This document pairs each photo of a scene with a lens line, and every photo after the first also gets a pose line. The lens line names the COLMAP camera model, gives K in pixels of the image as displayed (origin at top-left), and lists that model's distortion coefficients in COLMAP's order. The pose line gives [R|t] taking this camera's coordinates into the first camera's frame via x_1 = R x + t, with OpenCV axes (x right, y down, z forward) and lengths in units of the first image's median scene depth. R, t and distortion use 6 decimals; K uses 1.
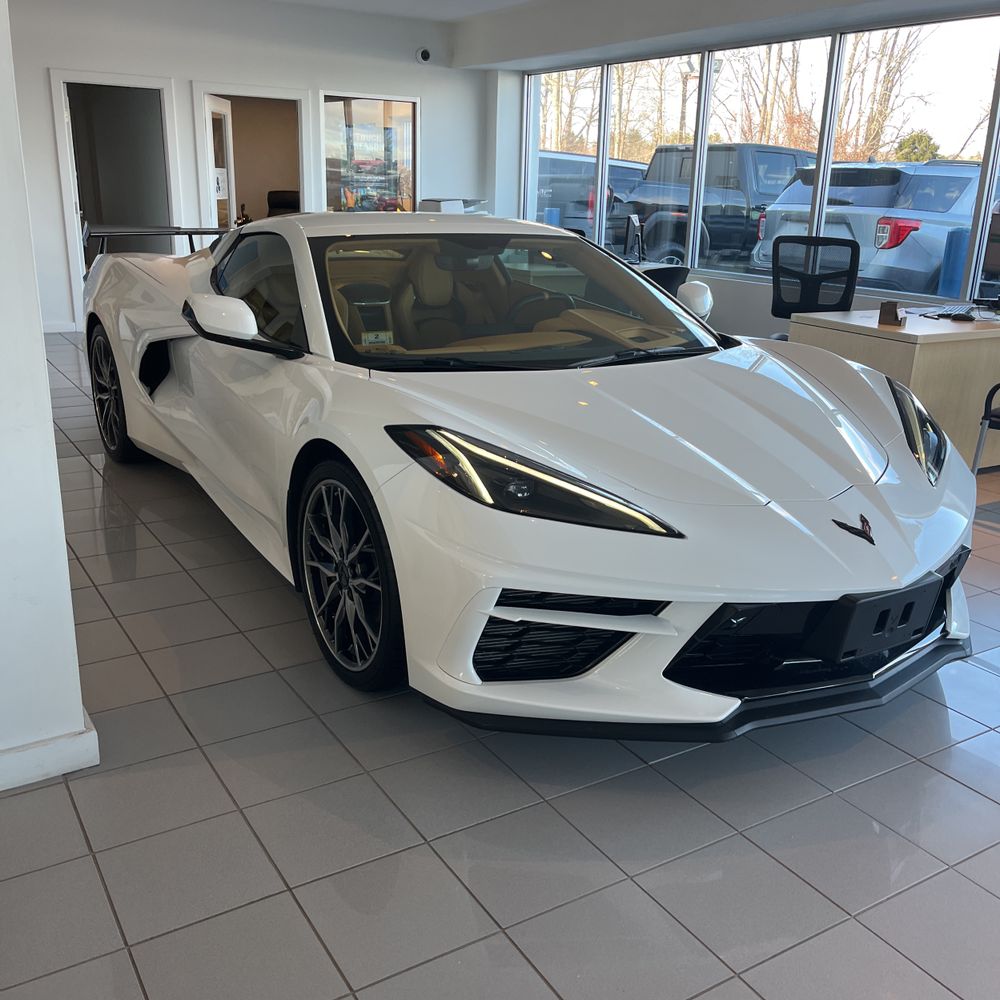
lens RADIAL K [[1011.7, 0, 505.2], [0, 1011.7, 505.6], [0, 0, 1]] dist [0.066501, -0.072159]
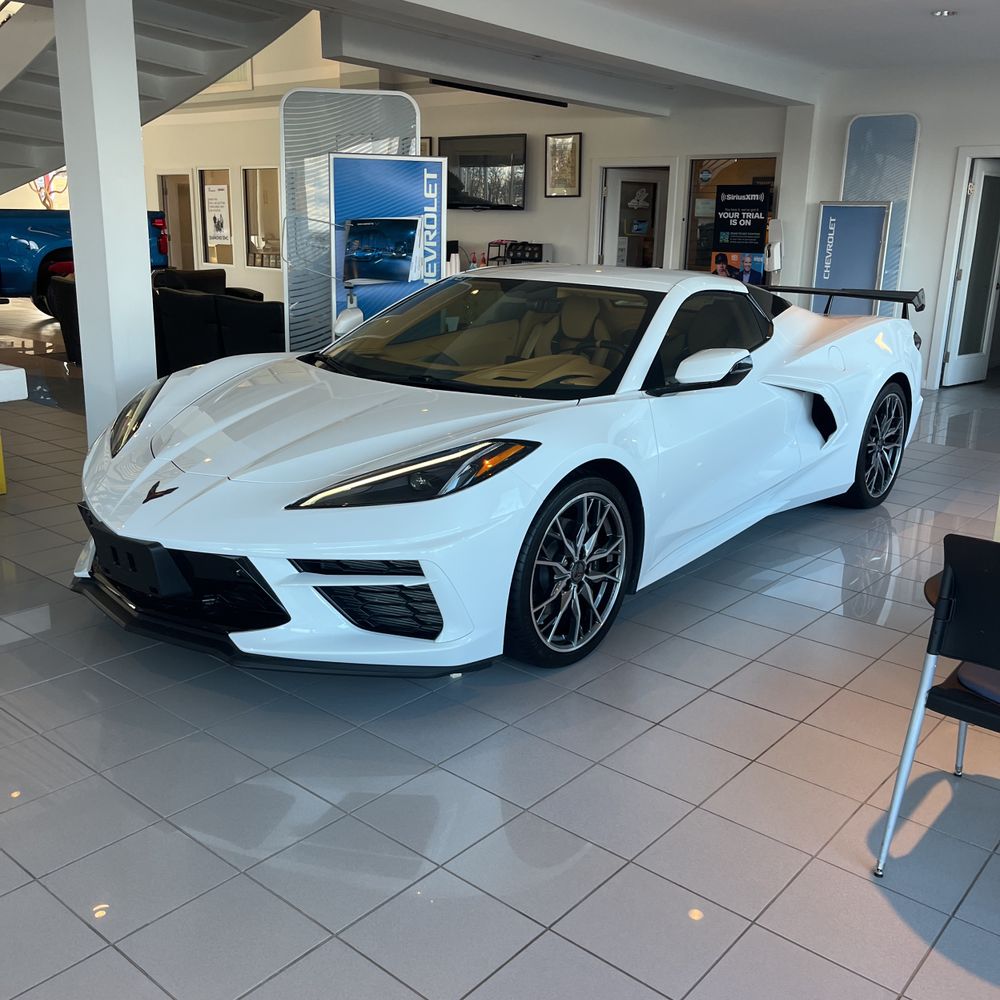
lens RADIAL K [[1011.7, 0, 505.2], [0, 1011.7, 505.6], [0, 0, 1]] dist [0.066501, -0.072159]
pose [[0.303807, 0.237976, -0.922534, 1.179199], [-0.303763, 0.941962, 0.142953, -0.196004], [0.903011, 0.236802, 0.358463, 0.669726]]
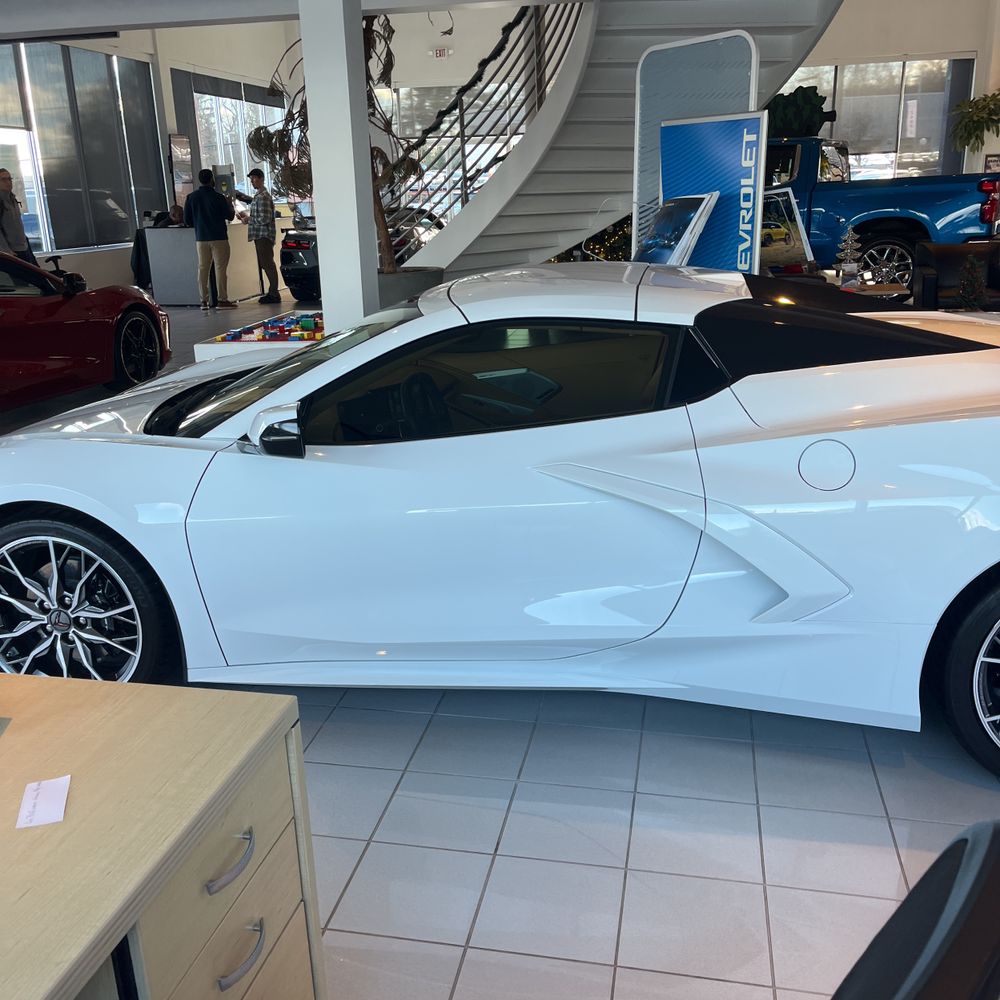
lens RADIAL K [[1007.5, 0, 500.0], [0, 1007.5, 500.0], [0, 0, 1]] dist [0.067052, -0.025482]
pose [[-0.691347, 0.209546, -0.691470, 0.654058], [-0.209706, 0.857630, 0.469569, -0.584160], [0.691421, 0.469640, -0.548976, 1.755319]]
